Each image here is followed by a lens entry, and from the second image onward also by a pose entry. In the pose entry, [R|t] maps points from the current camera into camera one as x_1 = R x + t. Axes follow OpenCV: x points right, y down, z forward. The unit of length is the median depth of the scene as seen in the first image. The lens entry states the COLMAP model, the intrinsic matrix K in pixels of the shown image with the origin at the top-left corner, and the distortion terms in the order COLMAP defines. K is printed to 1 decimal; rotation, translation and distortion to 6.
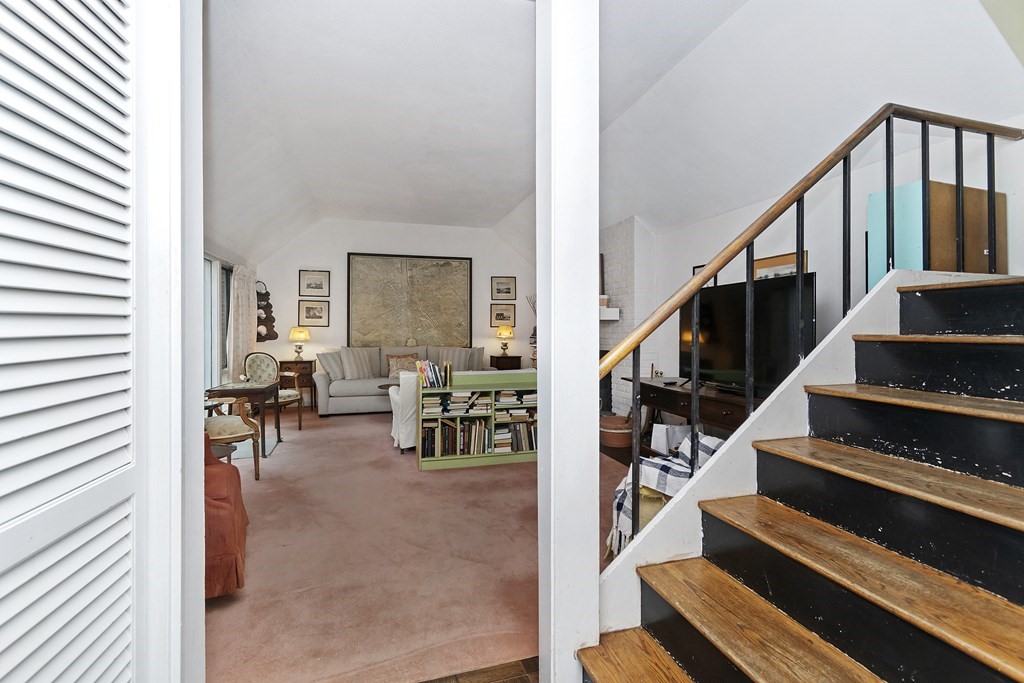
lens RADIAL K [[455.9, 0, 512.3], [0, 455.9, 324.5], [0, 0, 1]] dist [-0.000052, -0.000047]
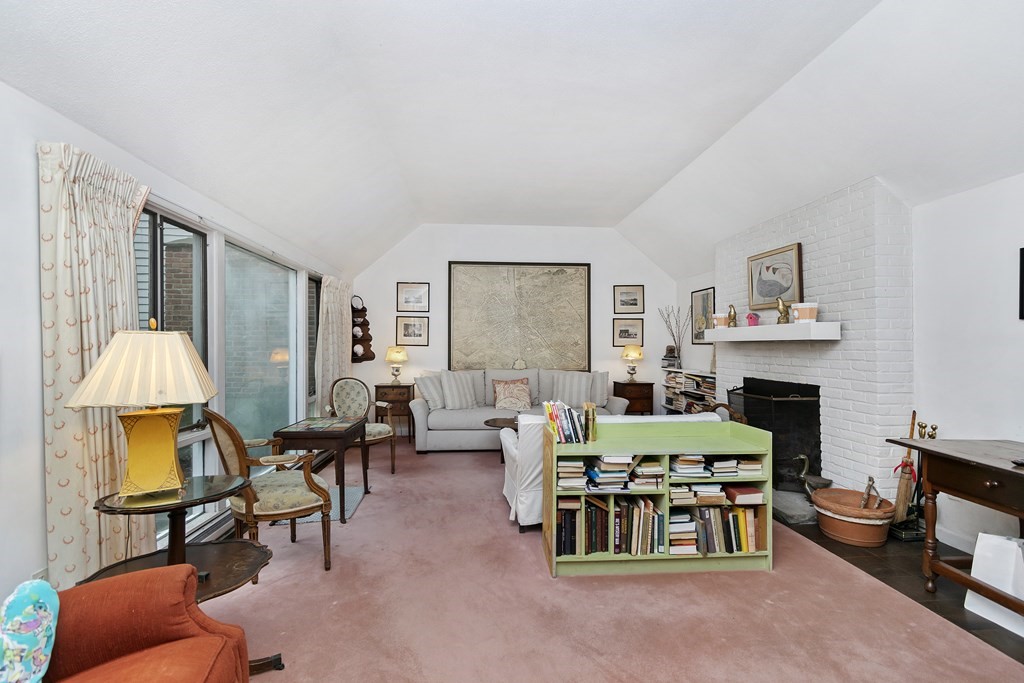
lens RADIAL K [[450.8, 0, 512.0], [0, 450.8, 341.5], [0, 0, 1]] dist [-0.000993, -0.000188]
pose [[0.978295, 0.001056, -0.207214, -0.091693], [-0.000412, 0.999995, 0.003149, -0.009557], [0.207216, -0.002996, 0.978291, 0.260347]]
